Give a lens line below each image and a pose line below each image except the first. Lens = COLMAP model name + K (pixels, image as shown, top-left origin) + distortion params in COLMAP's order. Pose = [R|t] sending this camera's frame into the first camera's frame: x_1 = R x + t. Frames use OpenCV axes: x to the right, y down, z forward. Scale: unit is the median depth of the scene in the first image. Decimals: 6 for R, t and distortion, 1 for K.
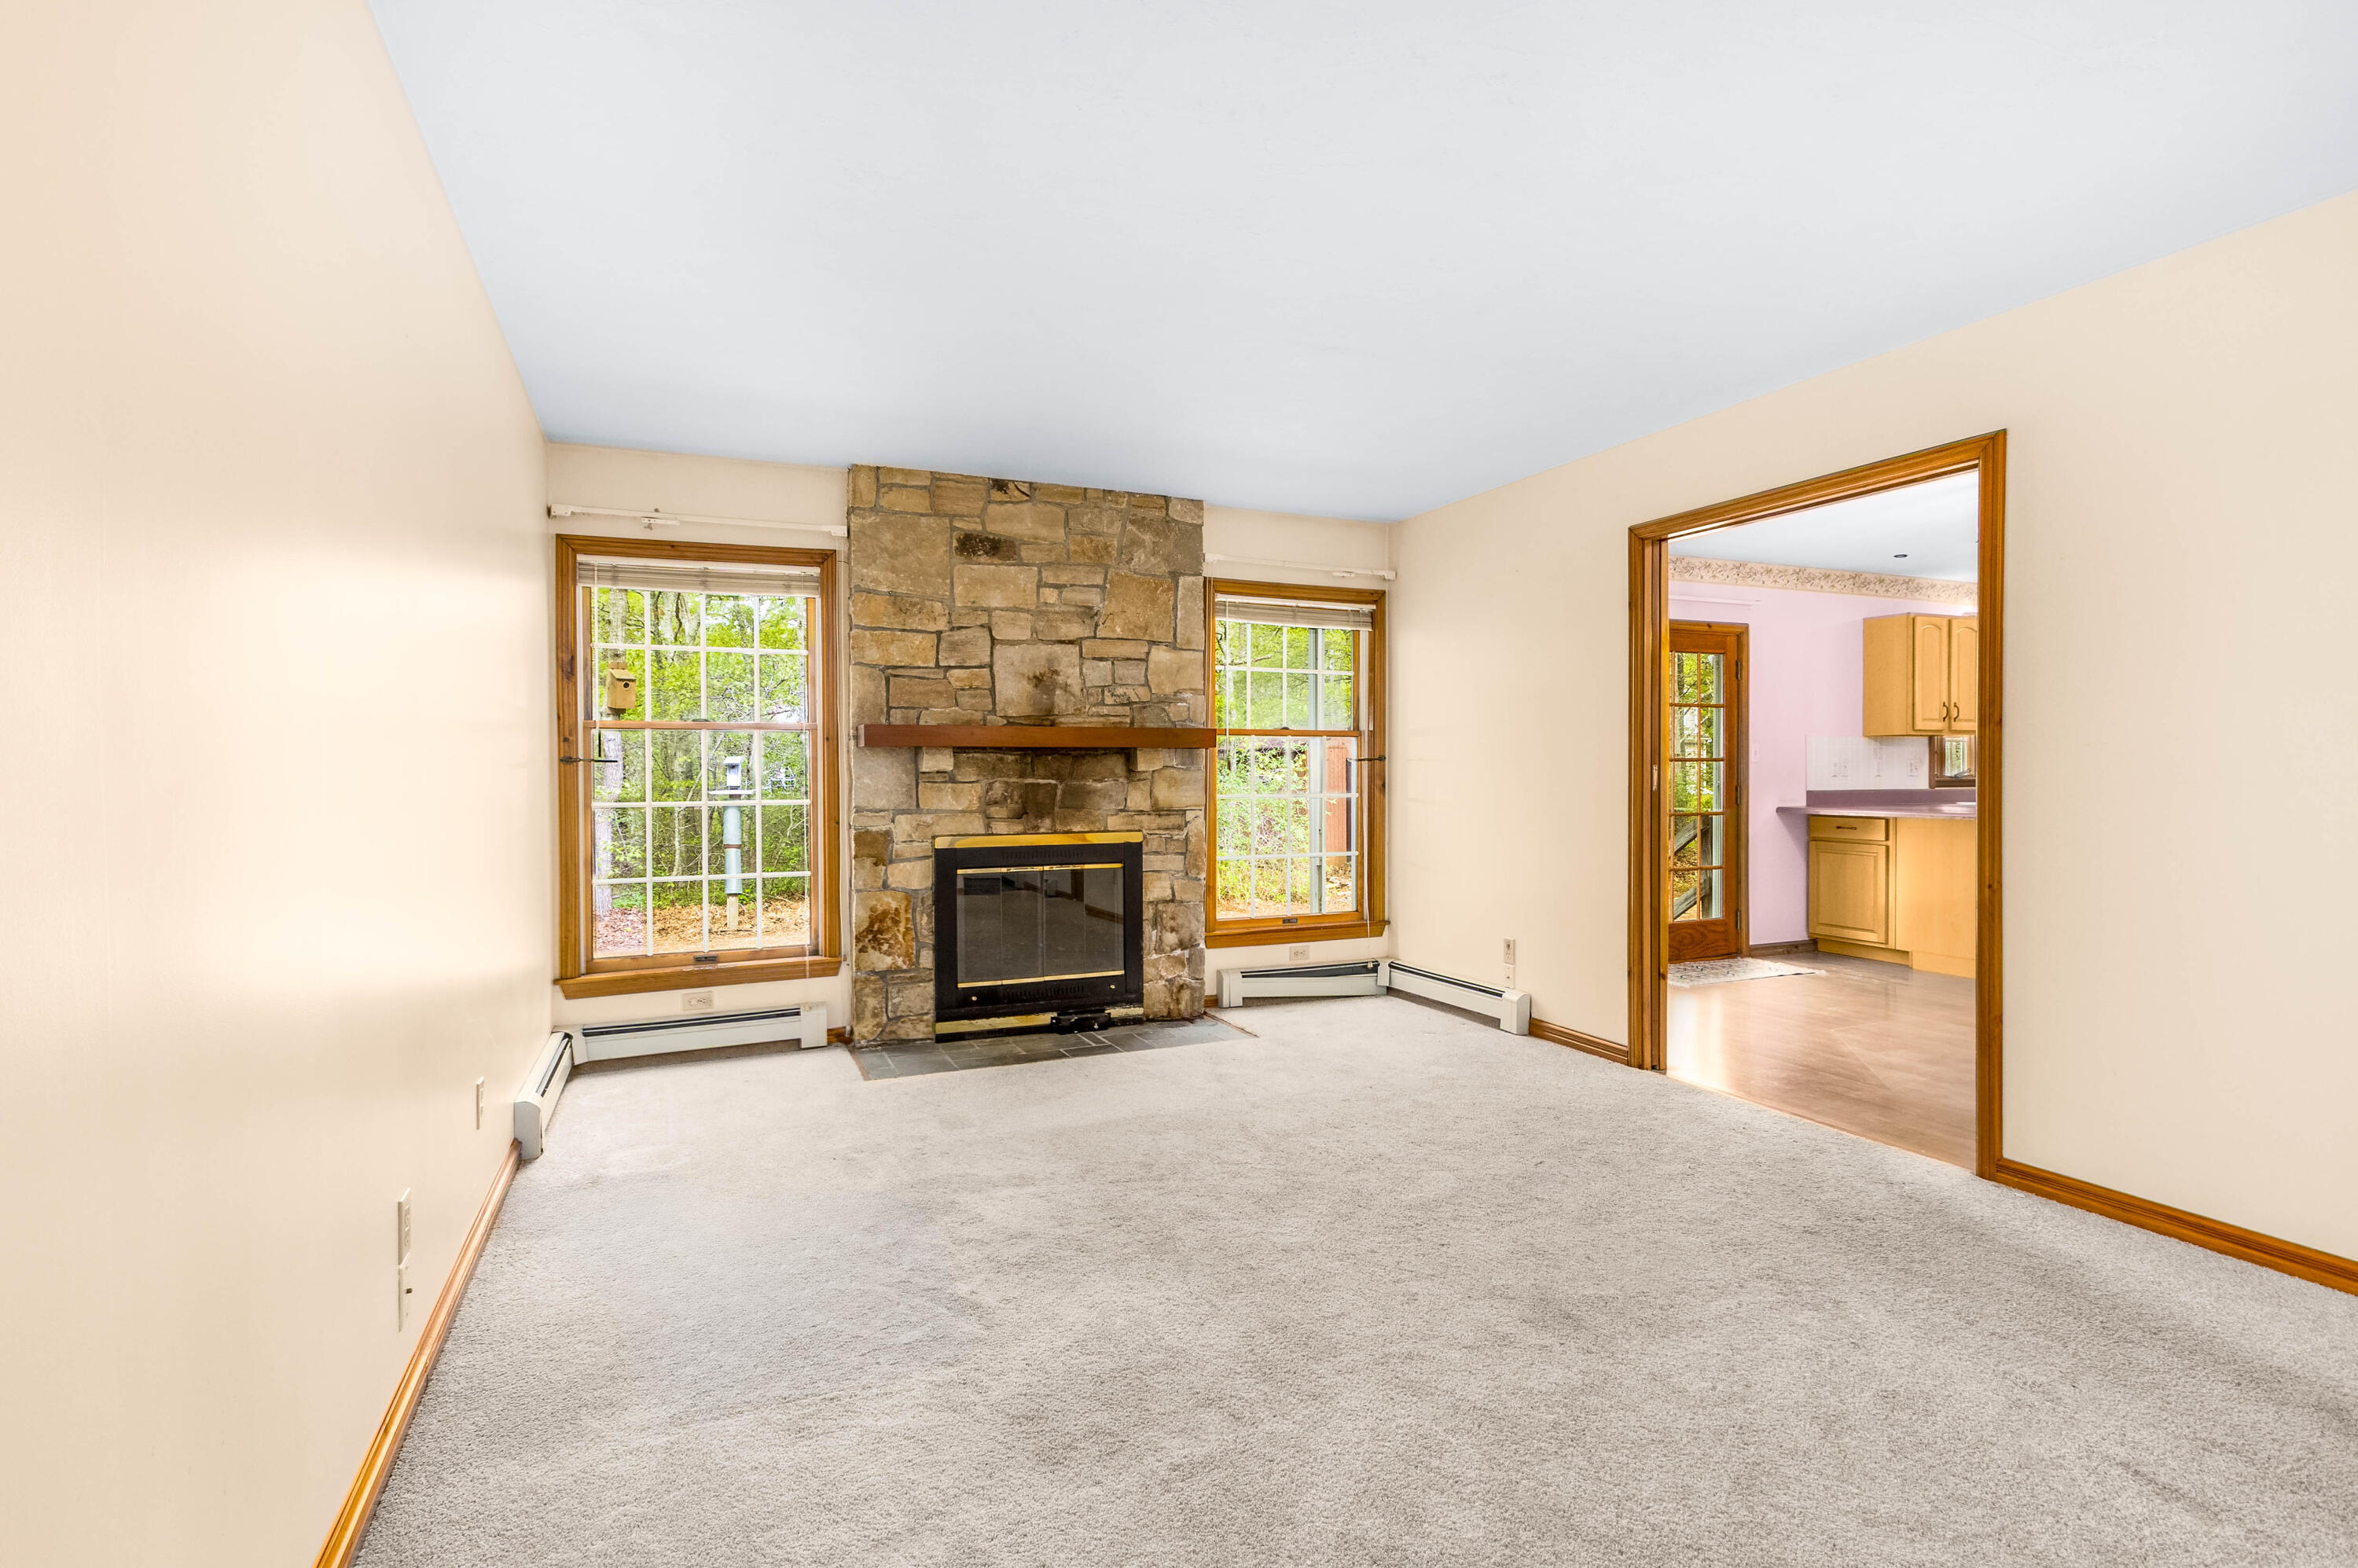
lens RADIAL K [[1116.0, 0, 1188.4], [0, 1116.0, 776.4], [0, 0, 1]] dist [0.002100, 0.002138]
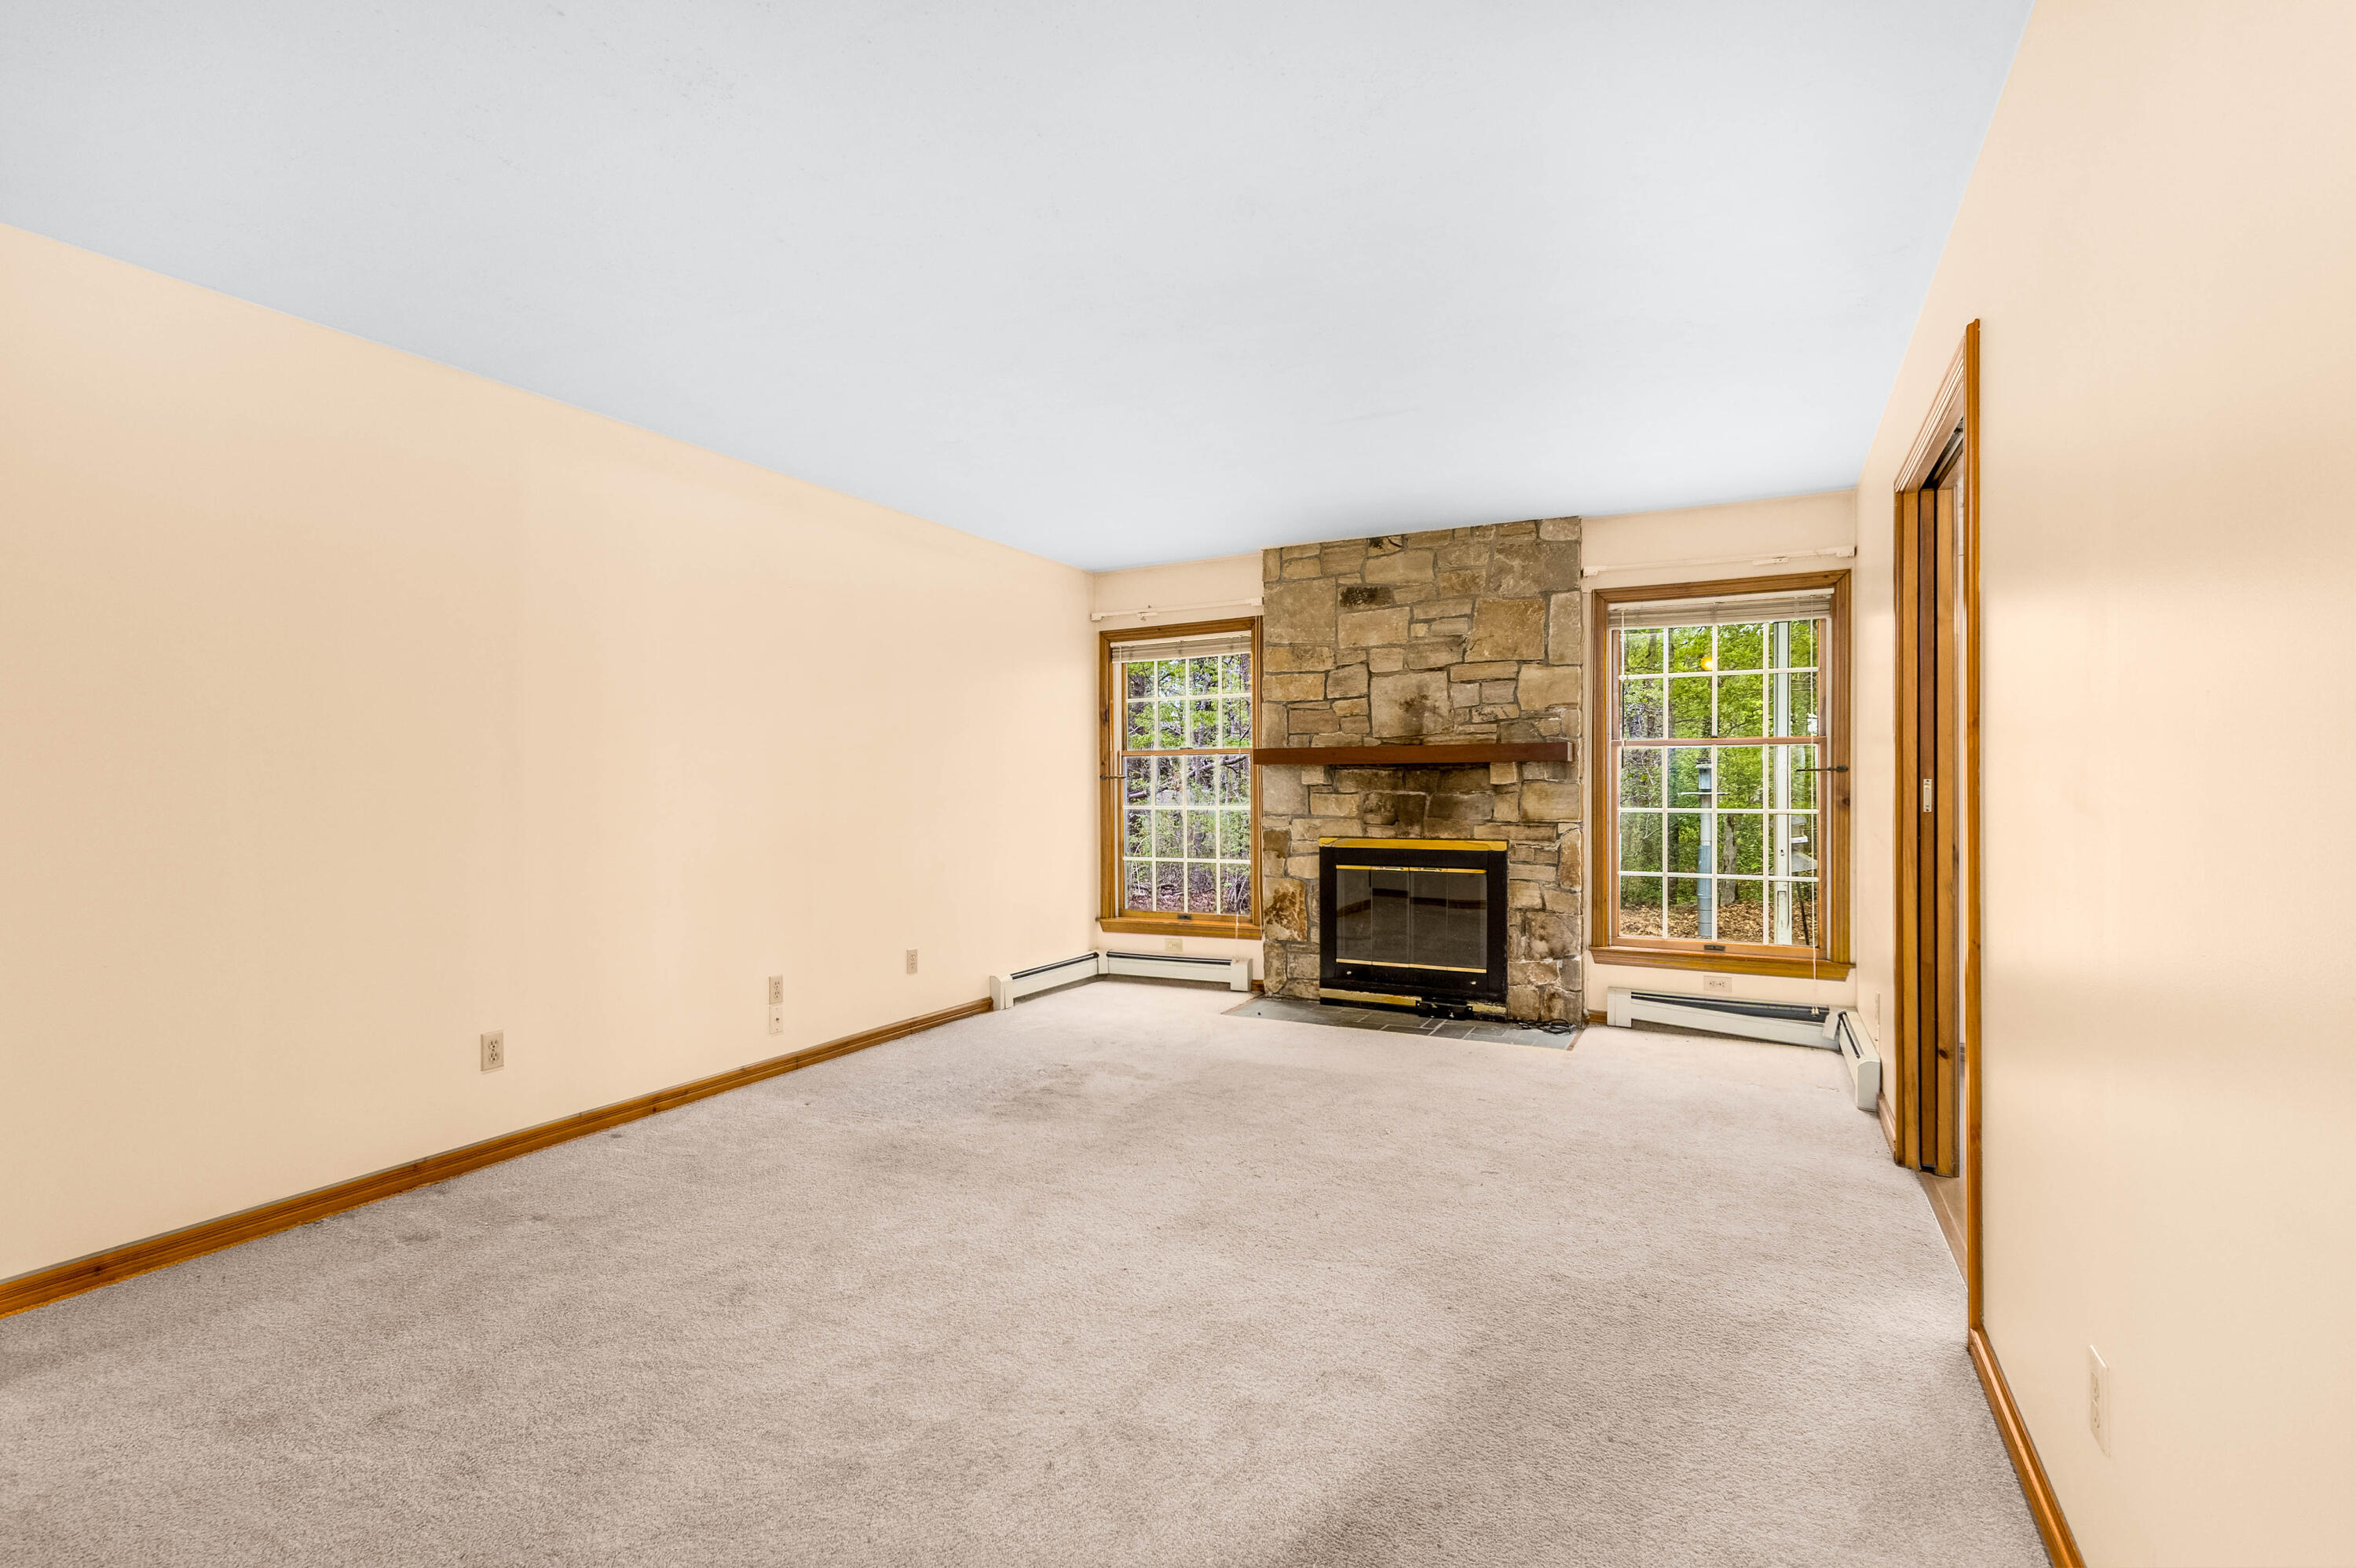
lens RADIAL K [[1114.9, 0, 1160.4], [0, 1114.9, 780.3], [0, 0, 1]] dist [0.002100, 0.002138]
pose [[0.624962, -0.000256, -0.780655, 0.609092], [-0.003728, 0.999988, -0.003312, -0.004158], [0.780646, 0.004980, 0.624953, 0.085237]]
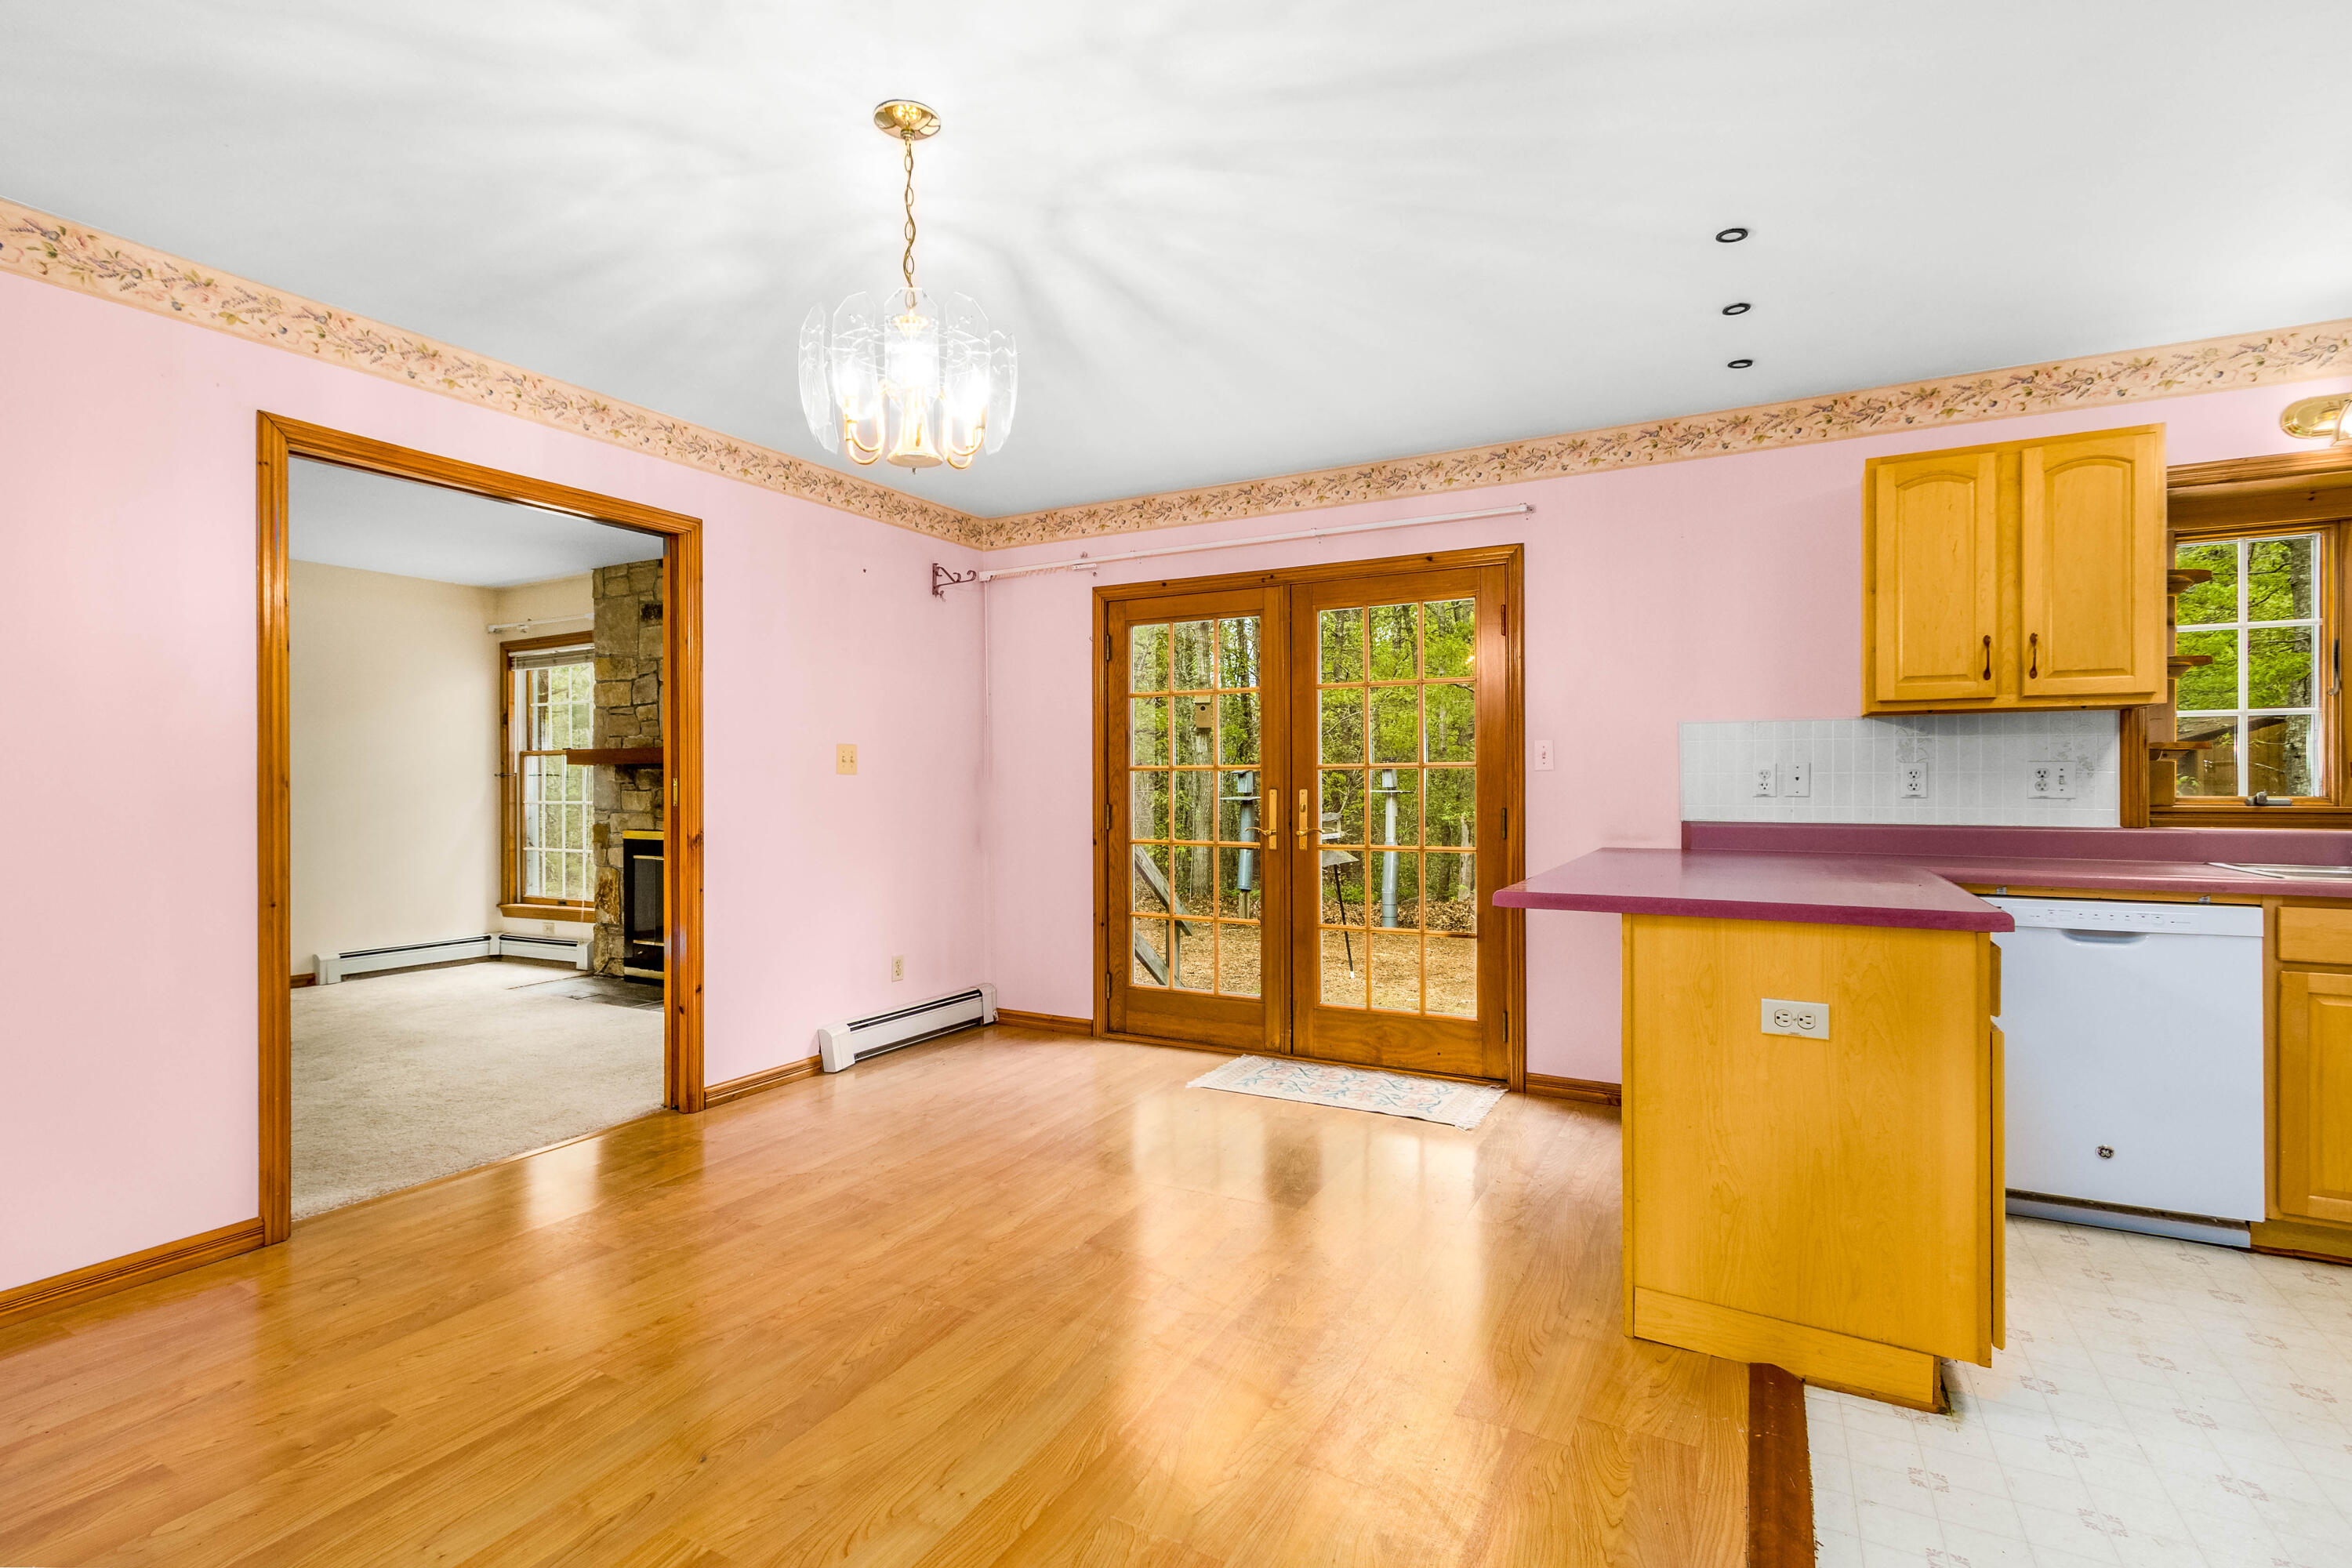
lens RADIAL K [[1113.2, 0, 1173.2], [0, 1113.2, 782.9], [0, 0, 1]] dist [0.002100, 0.002138]
pose [[0.611524, 0.004368, -0.791214, 1.226340], [-0.003735, 0.999990, 0.002634, -0.009672], [0.791217, 0.001344, 0.611534, 0.675255]]
